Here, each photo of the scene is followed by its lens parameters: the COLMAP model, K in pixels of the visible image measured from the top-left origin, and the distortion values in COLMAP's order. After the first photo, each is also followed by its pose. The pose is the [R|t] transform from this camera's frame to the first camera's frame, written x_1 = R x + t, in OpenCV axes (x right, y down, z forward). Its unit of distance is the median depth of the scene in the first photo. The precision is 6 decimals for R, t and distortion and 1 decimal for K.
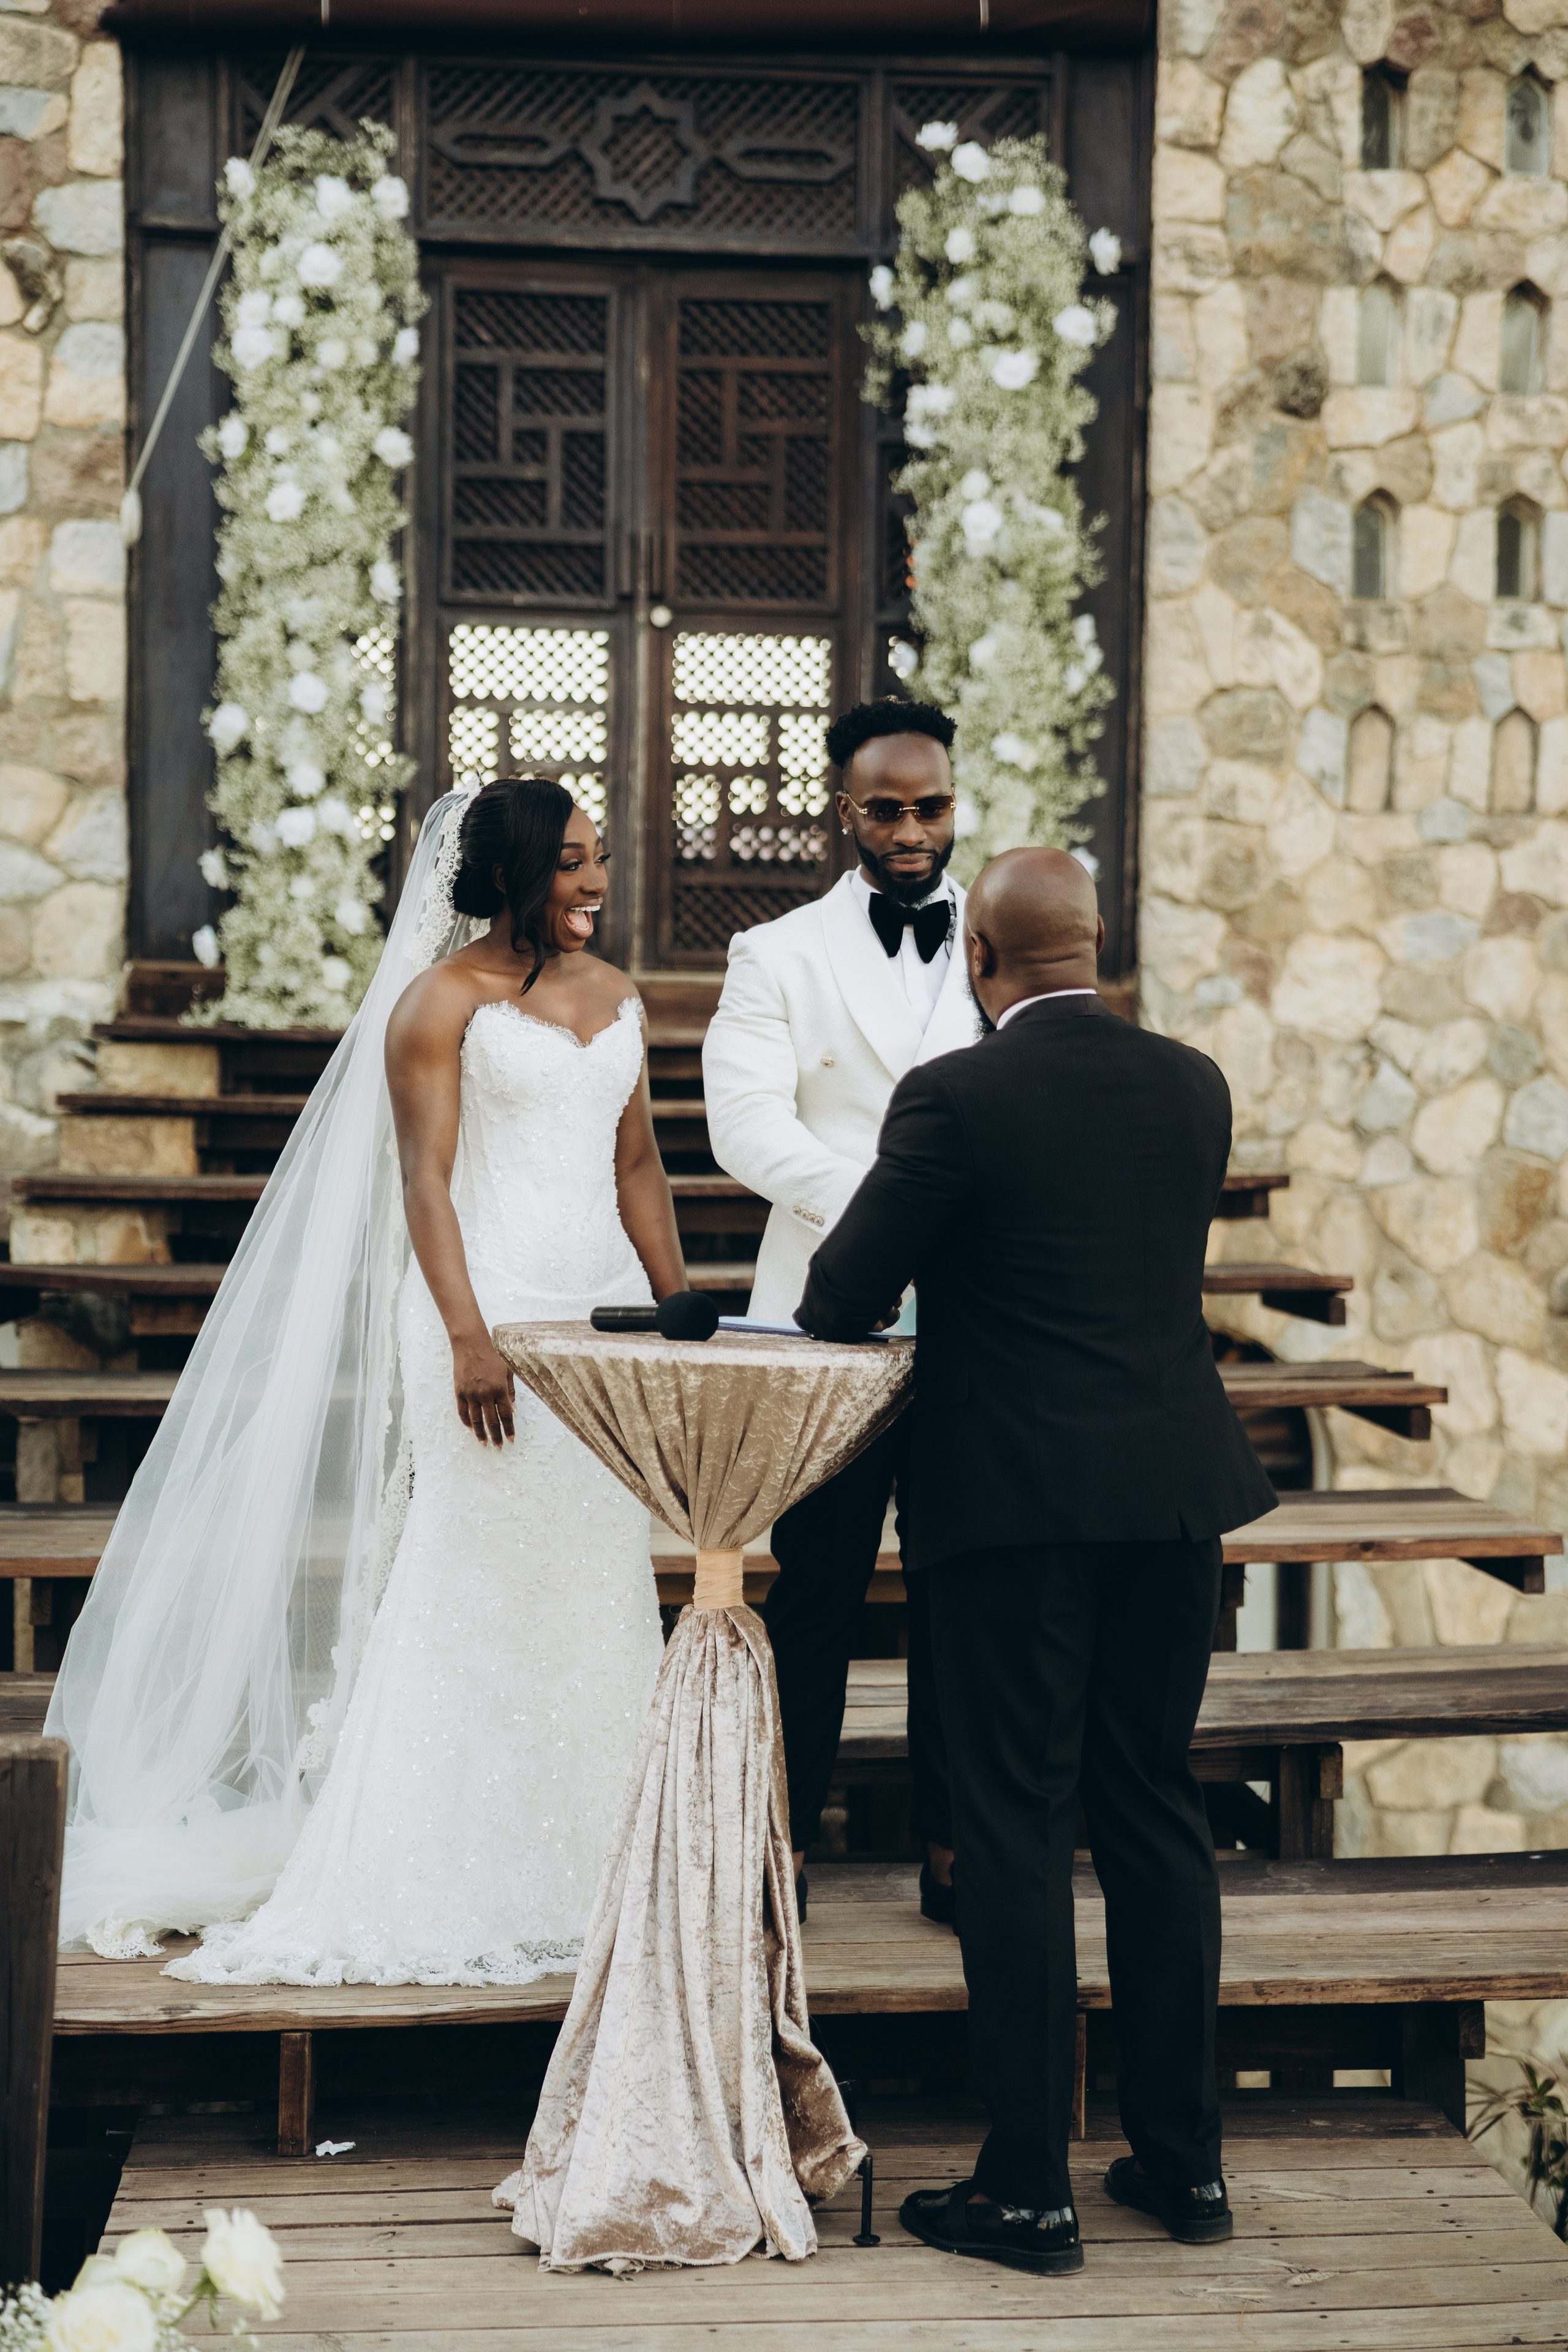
lens RADIAL K [[4078.6, 0, 819.5], [0, 4078.6, 1169.7], [0, 0, 1]] dist [0.413638, -1.200736]
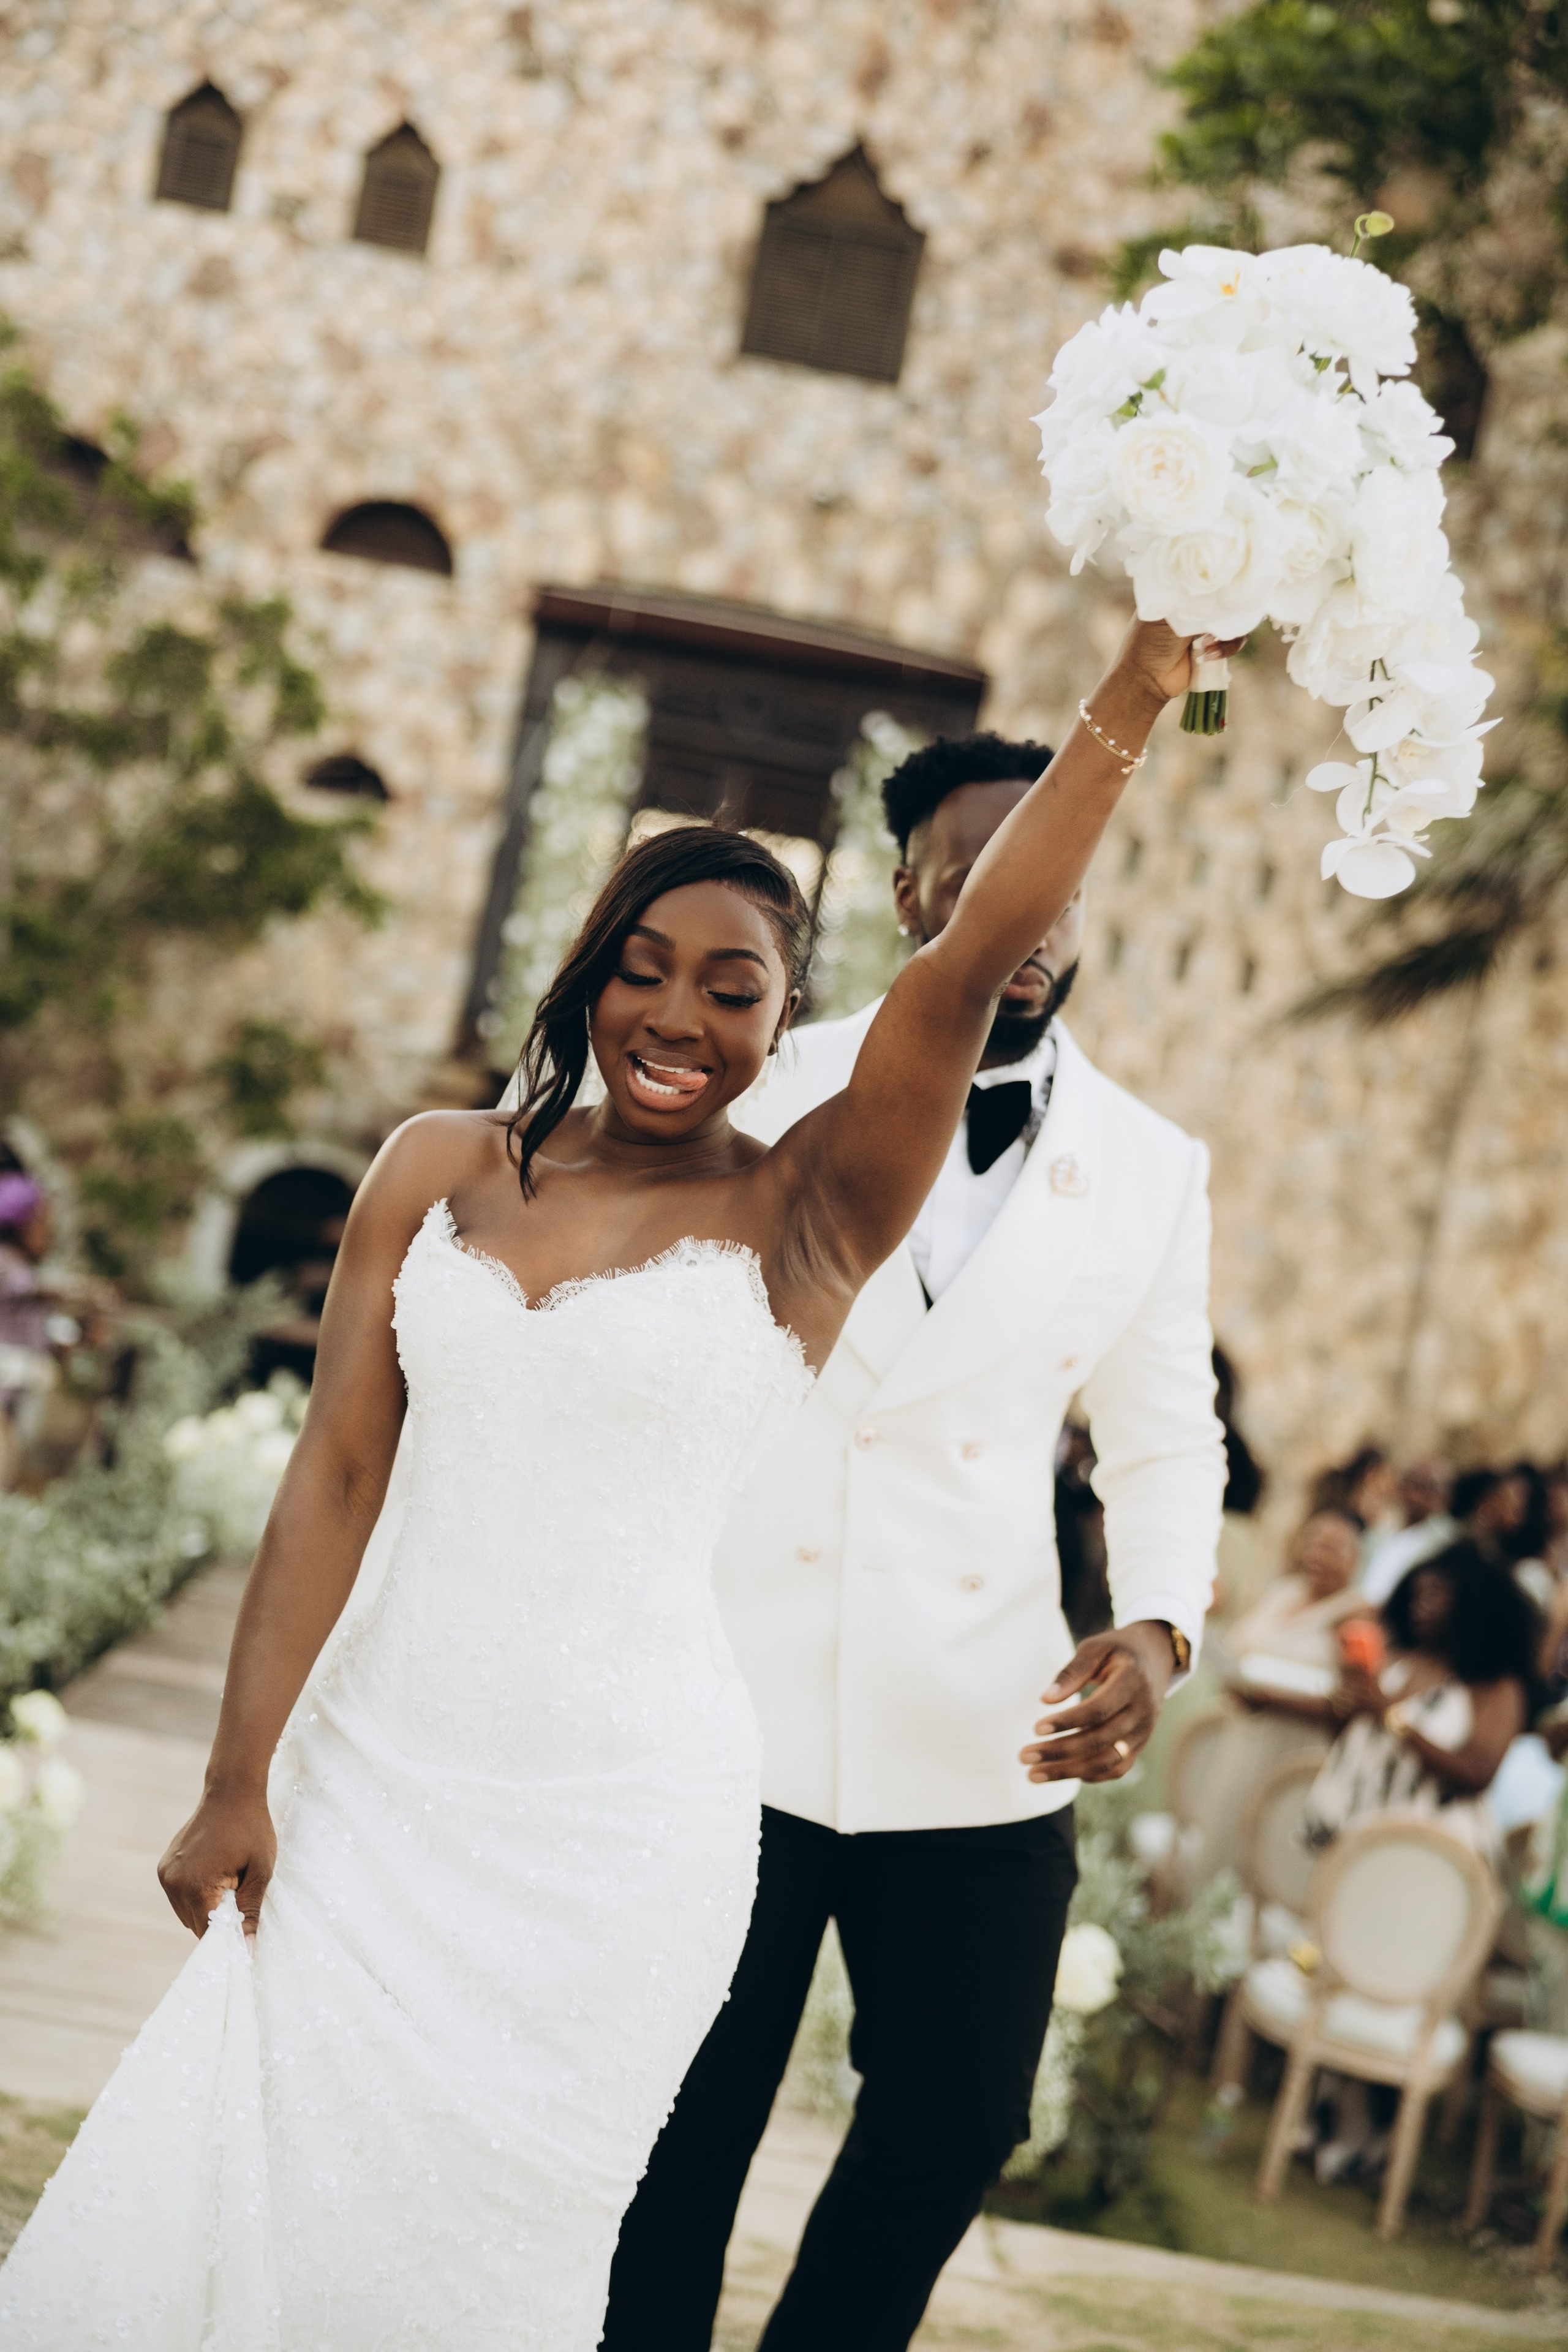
lens RADIAL K [[3518.5, 0, 831.5], [0, 3518.5, 1173.8], [0, 0, 1]] dist [0.186710, -0.112978]
pose [[0.982973, 0.176857, -0.049850, 0.138095], [-0.177207, 0.984170, -0.002639, -0.003188], [0.048595, 0.011428, 0.998753, -0.871905]]
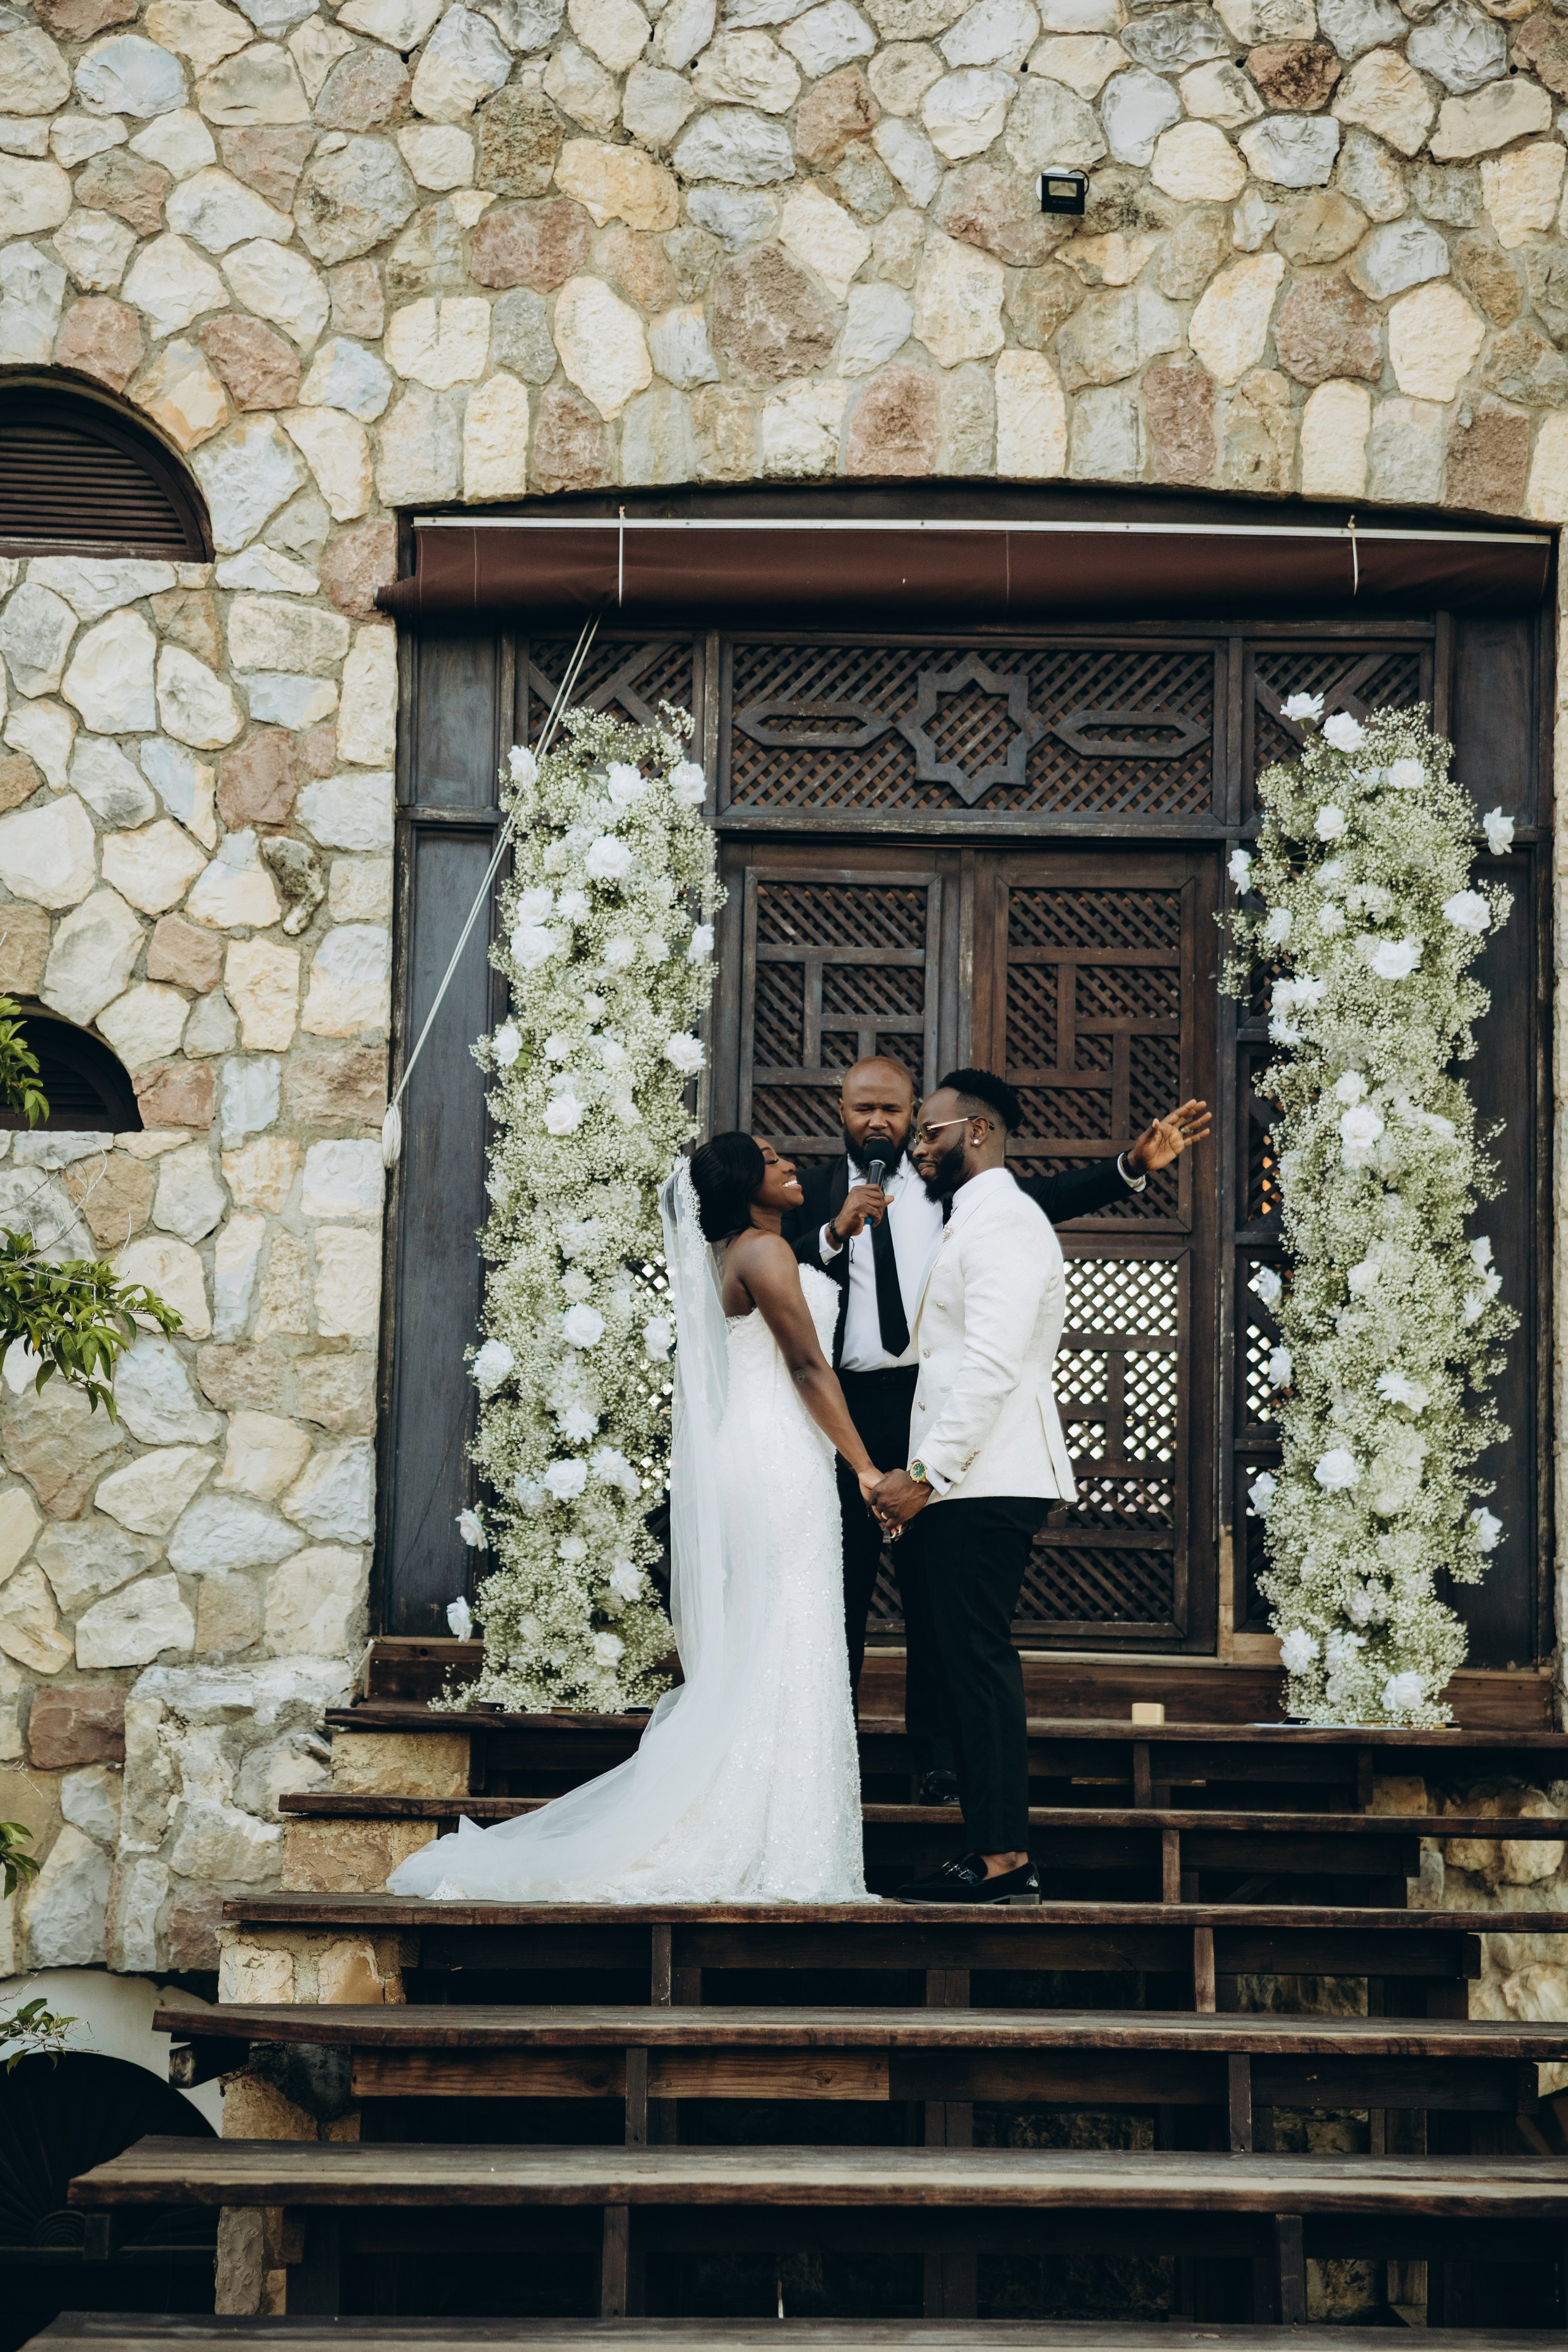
lens RADIAL K [[4547.7, 0, 803.2], [0, 4547.7, 1183.7], [0, 0, 1]] dist [0.498041, -1.849452]
pose [[0.996884, -0.003829, -0.078791, -0.001026], [-0.007490, 0.989714, -0.142862, -0.007504], [0.078527, 0.143007, 0.986601, 0.043297]]
